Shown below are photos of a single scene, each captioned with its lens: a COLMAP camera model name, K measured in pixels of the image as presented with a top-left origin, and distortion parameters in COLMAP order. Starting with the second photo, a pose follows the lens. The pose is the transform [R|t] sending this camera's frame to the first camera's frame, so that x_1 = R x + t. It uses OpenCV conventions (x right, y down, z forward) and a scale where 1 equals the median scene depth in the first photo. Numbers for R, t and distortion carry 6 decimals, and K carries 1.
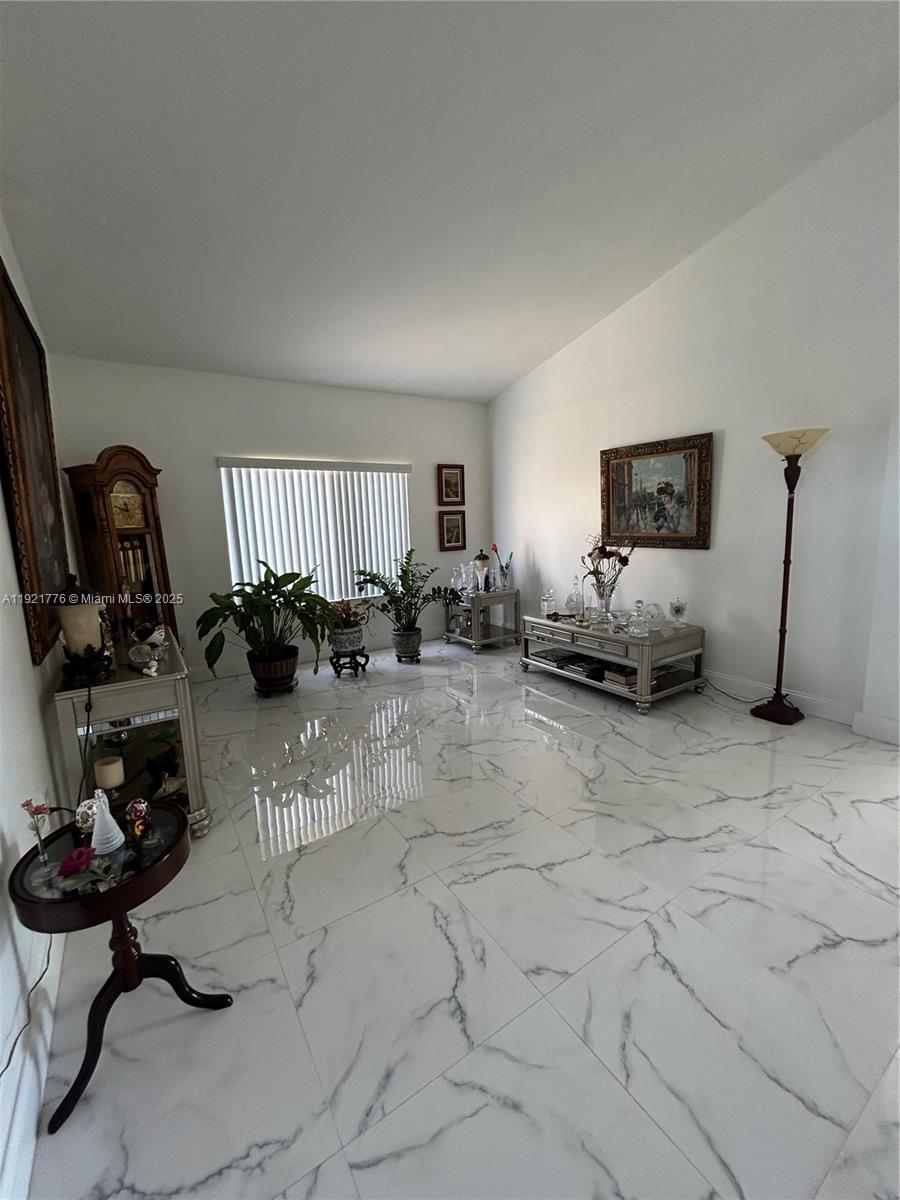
lens RADIAL K [[486.8, 0, 453.0], [0, 486.8, 596.0], [0, 0, 1]] dist [0.001826, 0.000387]
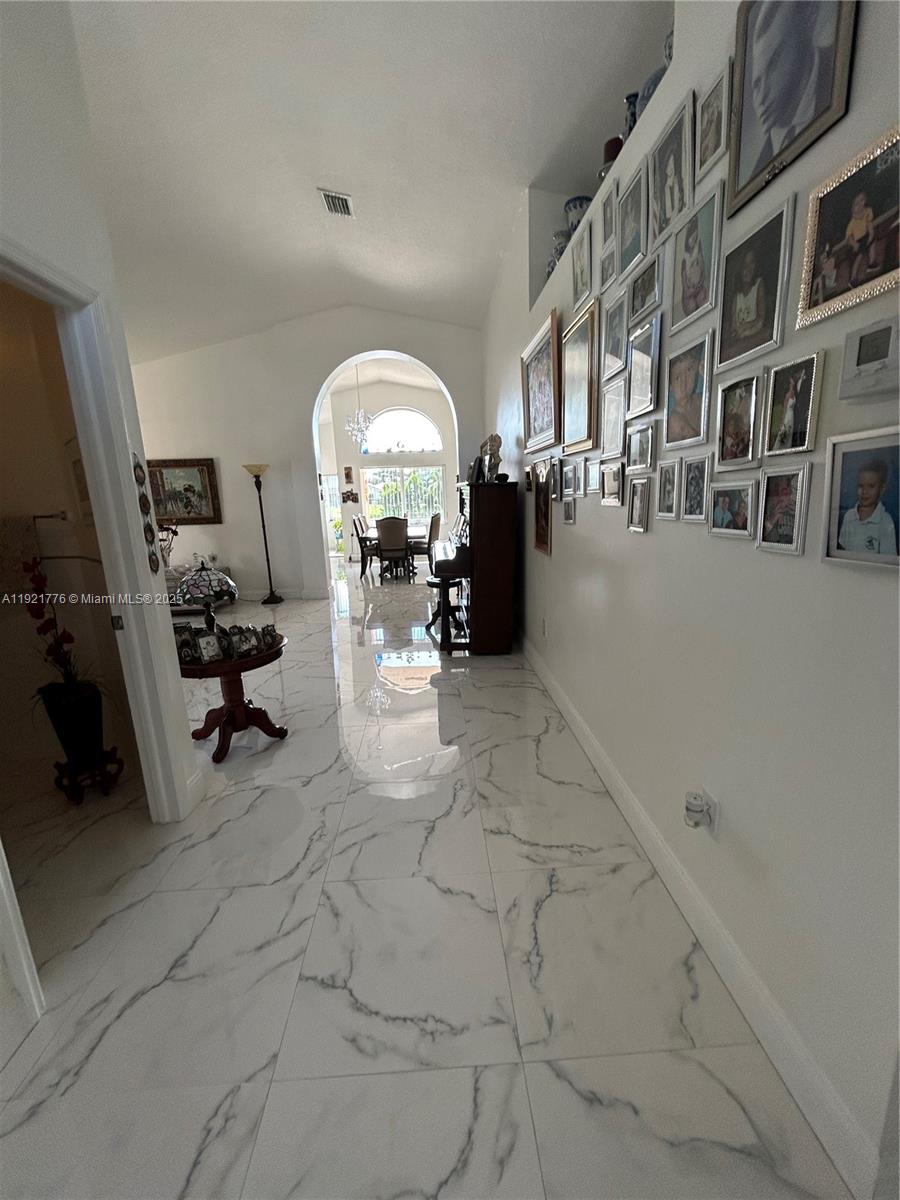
lens RADIAL K [[482.7, 0, 449.6], [0, 482.7, 598.3], [0, 0, 1]] dist [-0.001590, 0.000682]
pose [[0.516251, -0.164945, 0.840403, -0.585857], [0.149153, 0.983598, 0.101427, 0.120596], [-0.843349, 0.072986, 0.532386, -0.635328]]
